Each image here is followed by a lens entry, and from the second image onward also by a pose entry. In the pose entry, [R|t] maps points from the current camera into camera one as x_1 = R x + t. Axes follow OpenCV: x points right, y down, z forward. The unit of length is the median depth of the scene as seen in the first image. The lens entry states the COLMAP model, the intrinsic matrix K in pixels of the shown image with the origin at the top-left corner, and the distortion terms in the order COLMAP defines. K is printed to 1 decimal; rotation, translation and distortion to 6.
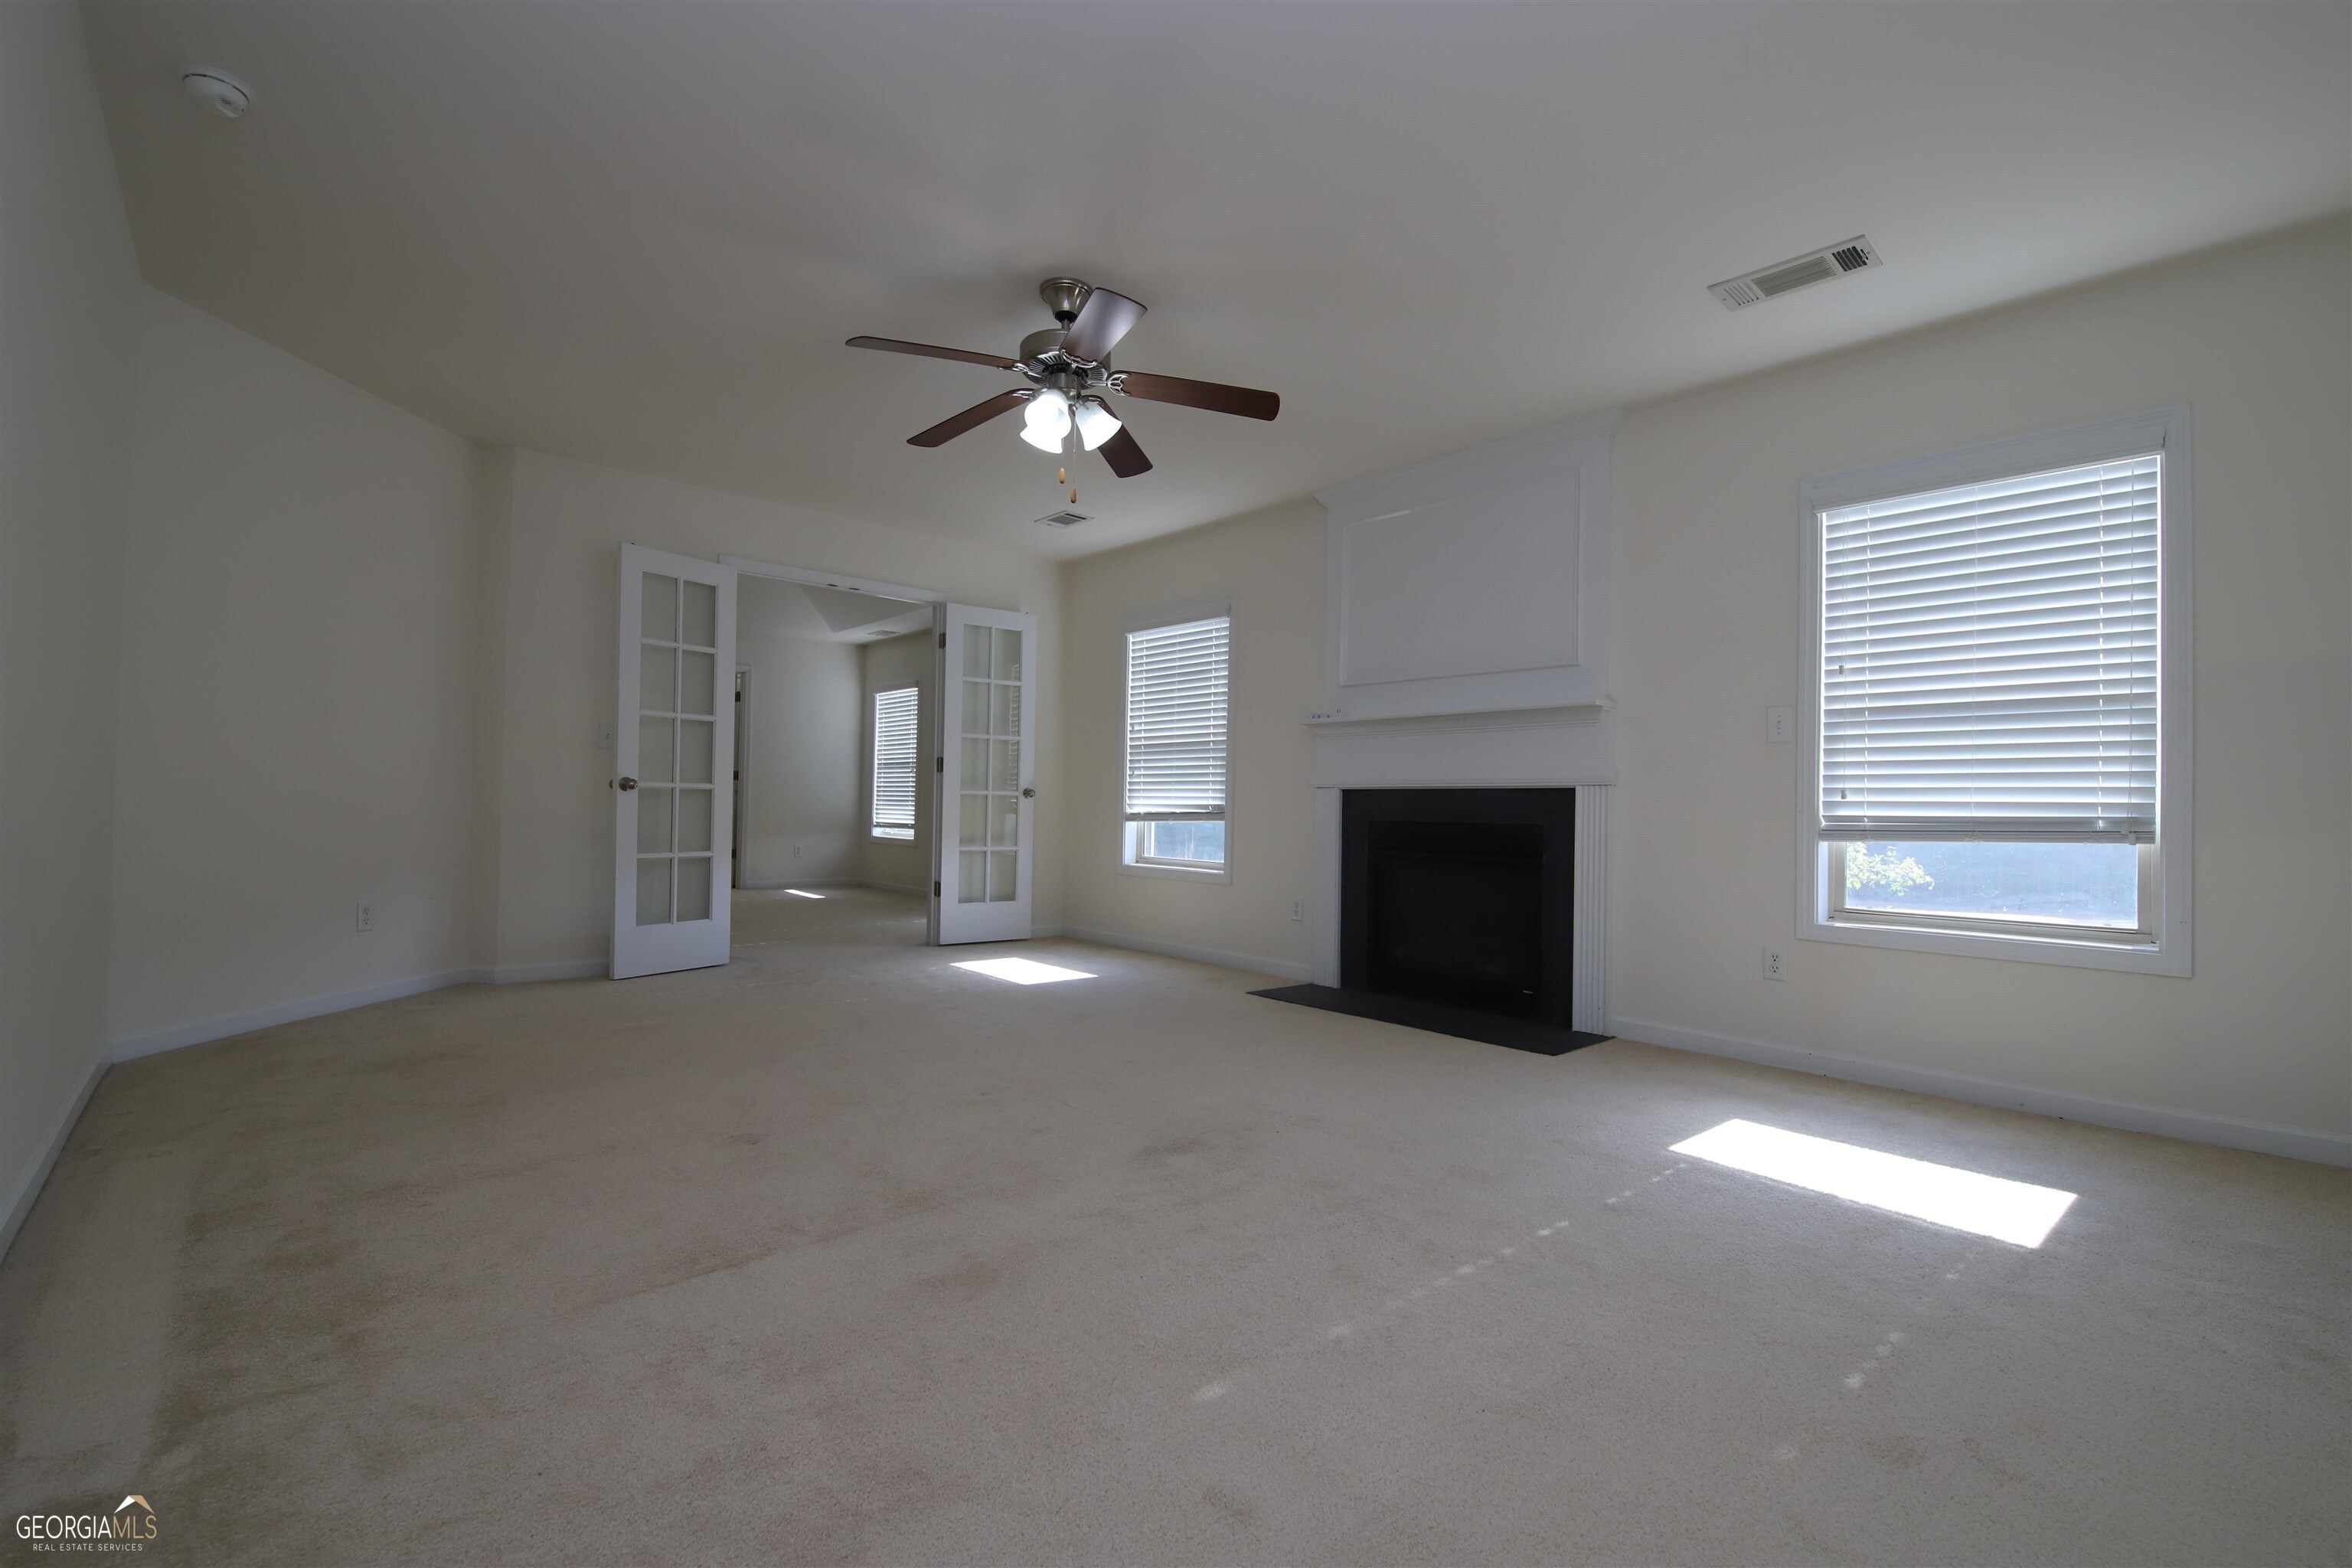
lens RADIAL K [[1031.5, 0, 1186.1], [0, 1031.5, 794.0], [0, 0, 1]] dist [-0.001035, -0.010348]
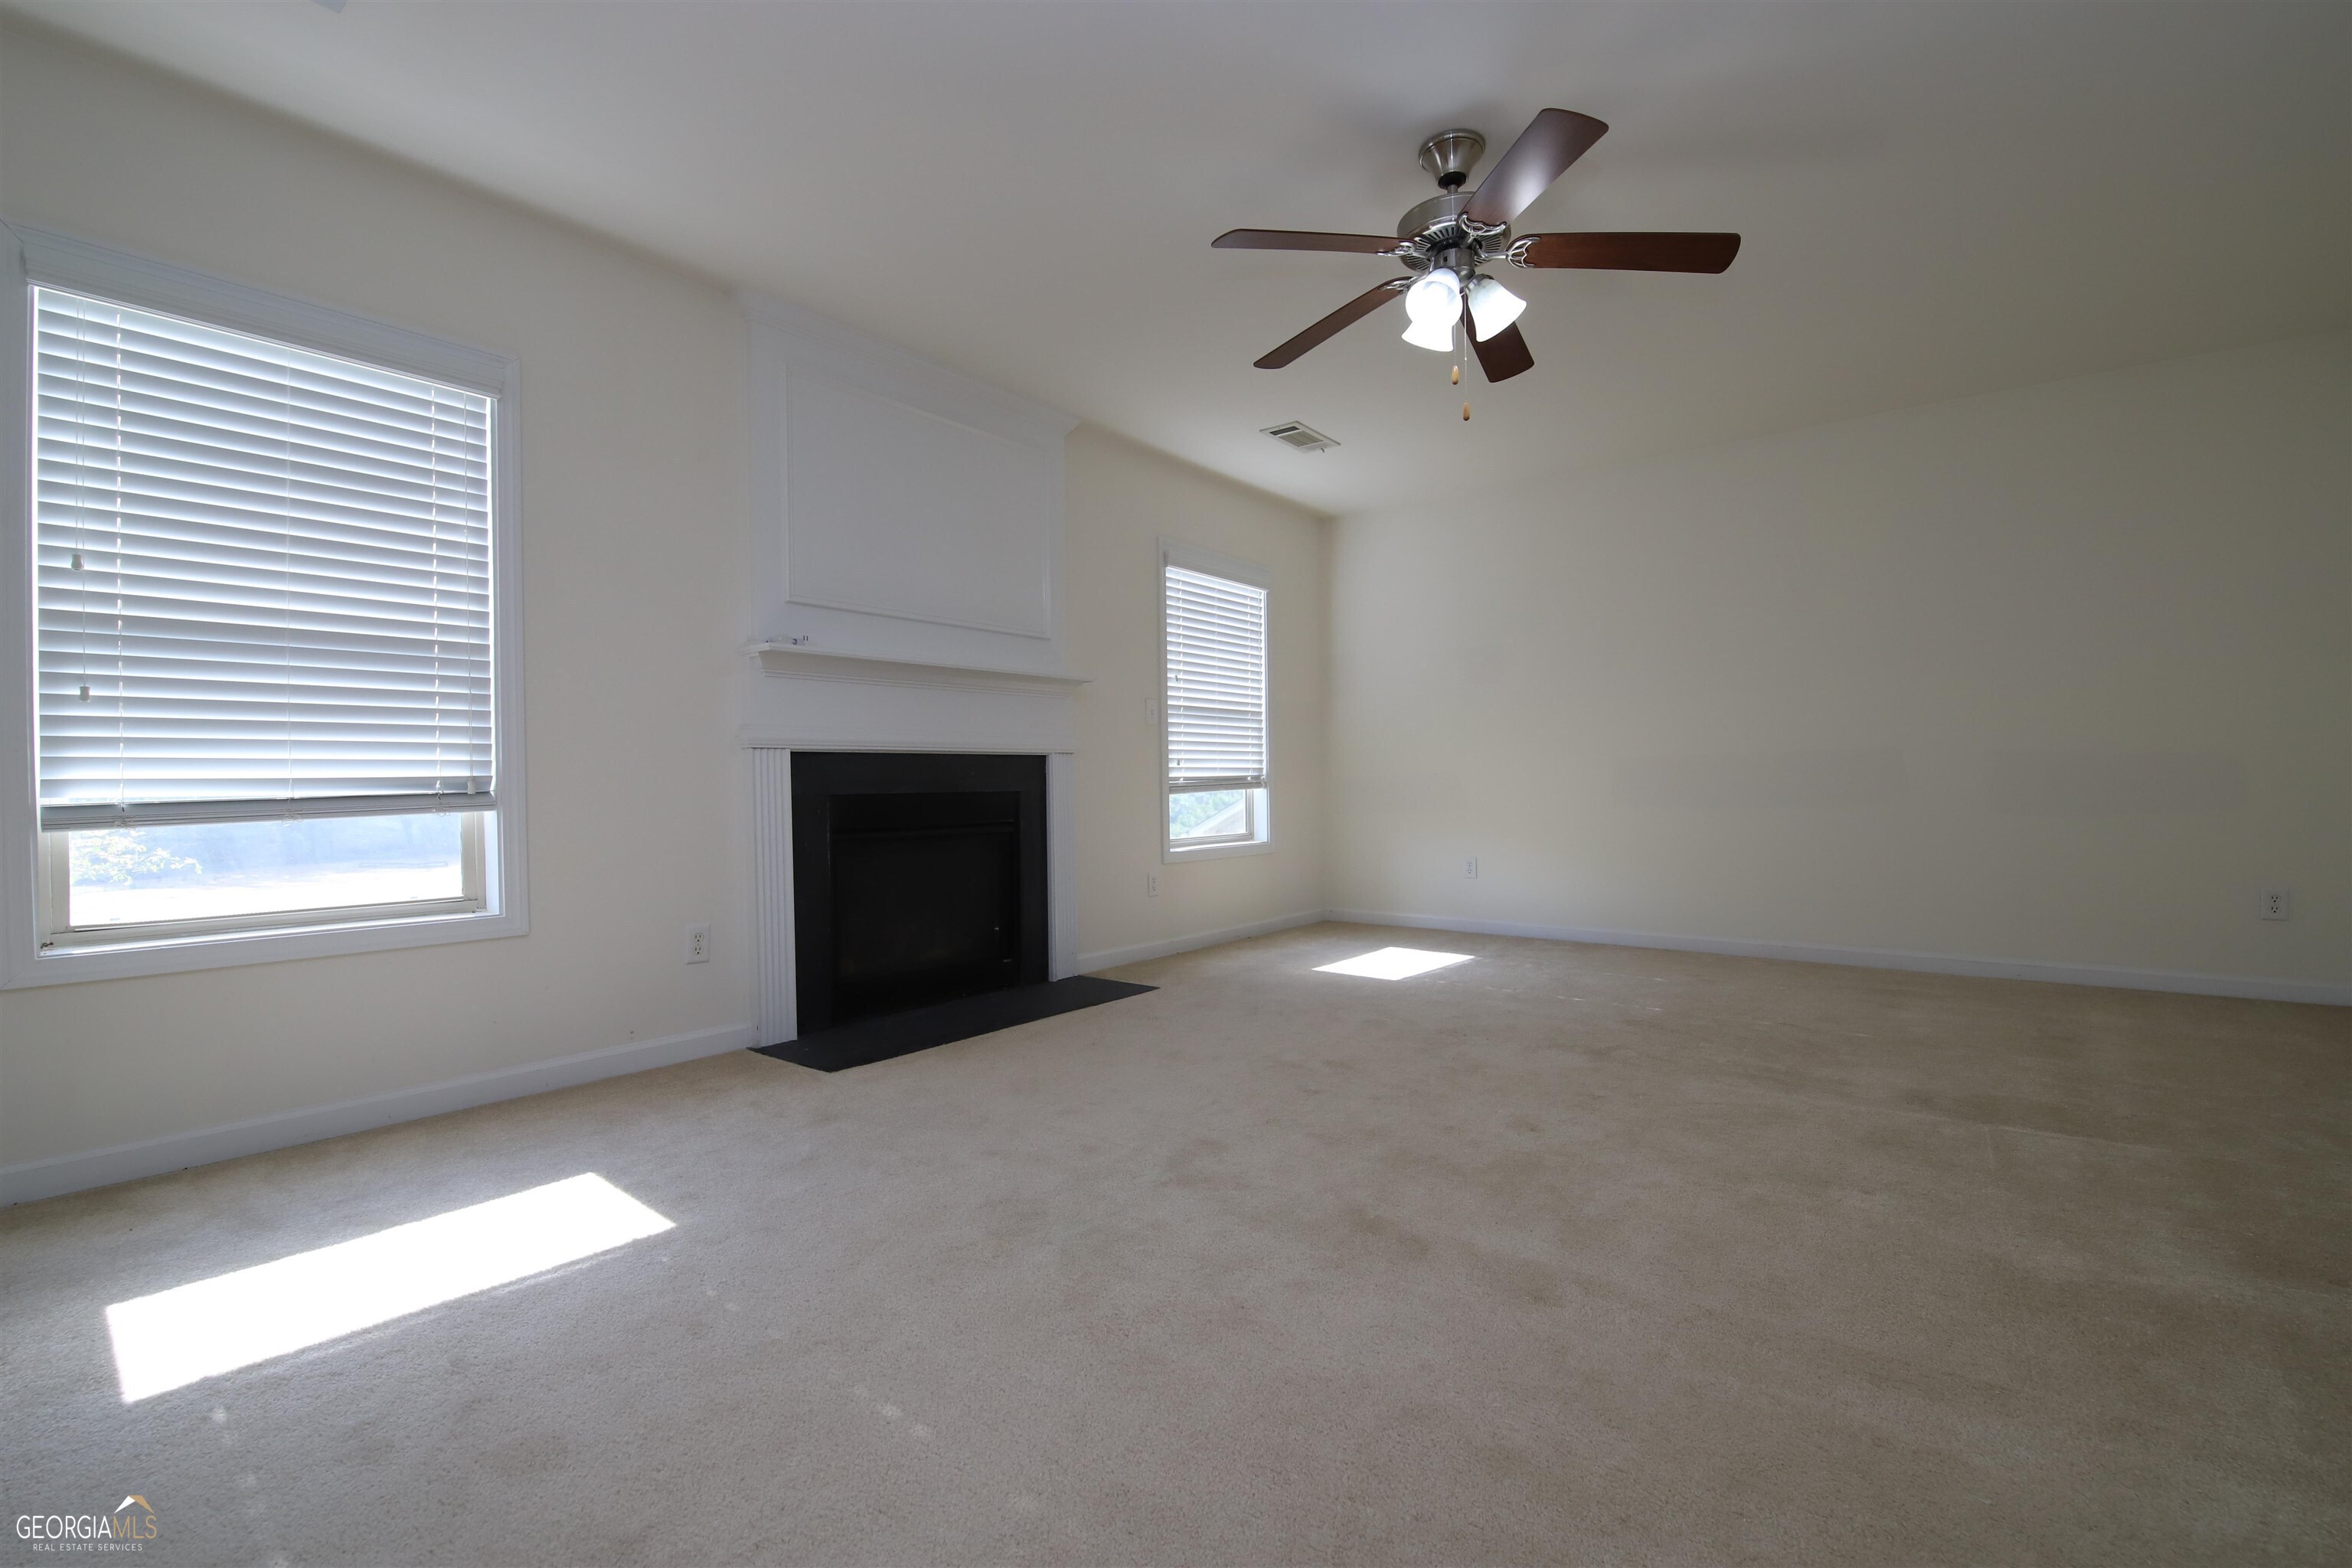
lens RADIAL K [[1031.5, 0, 1186.1], [0, 1031.5, 794.0], [0, 0, 1]] dist [-0.001035, -0.010348]
pose [[-0.163088, -0.022823, 0.986347, -0.454341], [-0.000184, 0.999733, 0.023102, 0.006408], [-0.986611, 0.003586, -0.163049, 0.675818]]
